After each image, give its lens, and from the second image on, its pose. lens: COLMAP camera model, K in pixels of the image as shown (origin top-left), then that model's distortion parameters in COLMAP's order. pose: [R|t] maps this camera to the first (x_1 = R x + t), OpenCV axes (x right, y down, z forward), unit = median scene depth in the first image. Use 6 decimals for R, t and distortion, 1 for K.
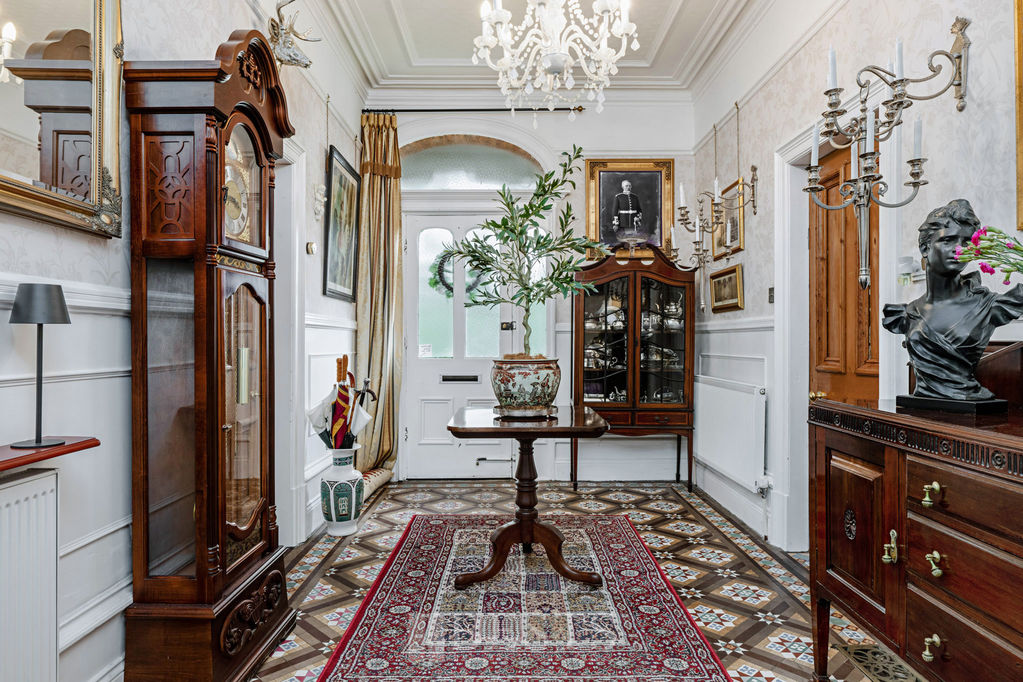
lens RADIAL K [[615.0, 0, 511.8], [0, 615.0, 341.6], [0, 0, 1]] dist [0.002044, 0.000321]
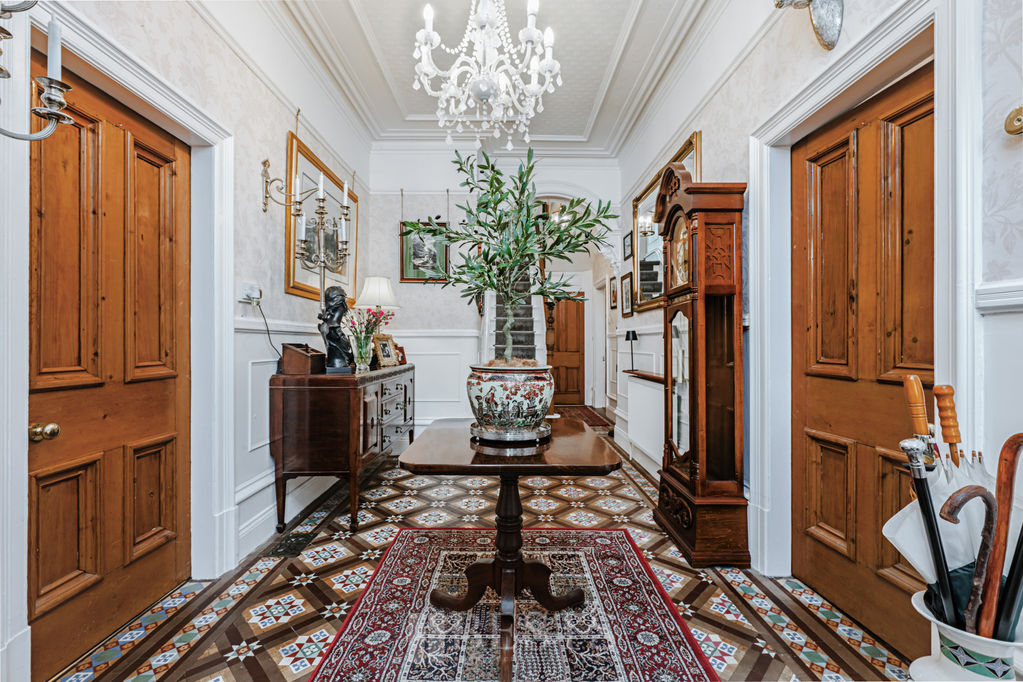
lens RADIAL K [[440.8, 0, 512.7], [0, 440.8, 341.6], [0, 0, 1]] dist [0.003485, -0.000565]
pose [[-0.999948, -0.001435, -0.010060, 0.027279], [-0.001393, 0.999990, -0.004183, -0.001463], [0.010066, -0.004168, -0.999941, 1.720424]]
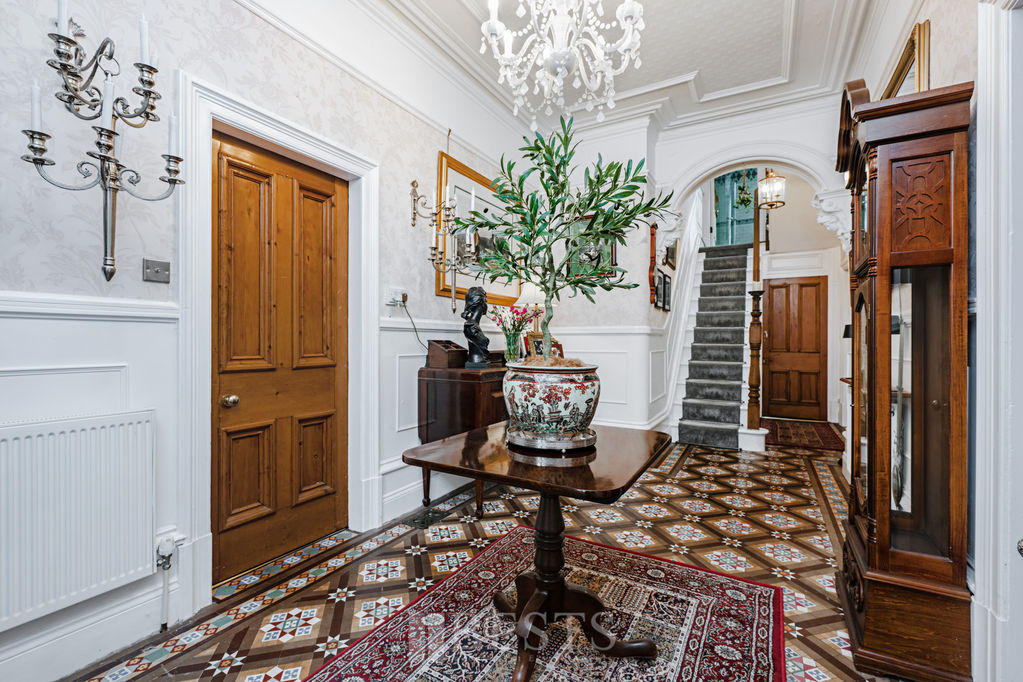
lens RADIAL K [[450.6, 0, 511.1], [0, 450.6, 341.5], [0, 0, 1]] dist [-0.000865, 0.000497]
pose [[-0.867862, -0.005202, 0.496778, -0.218064], [-0.005162, 0.999986, 0.001454, 0.000023], [-0.496778, -0.001303, -0.867877, 1.616138]]
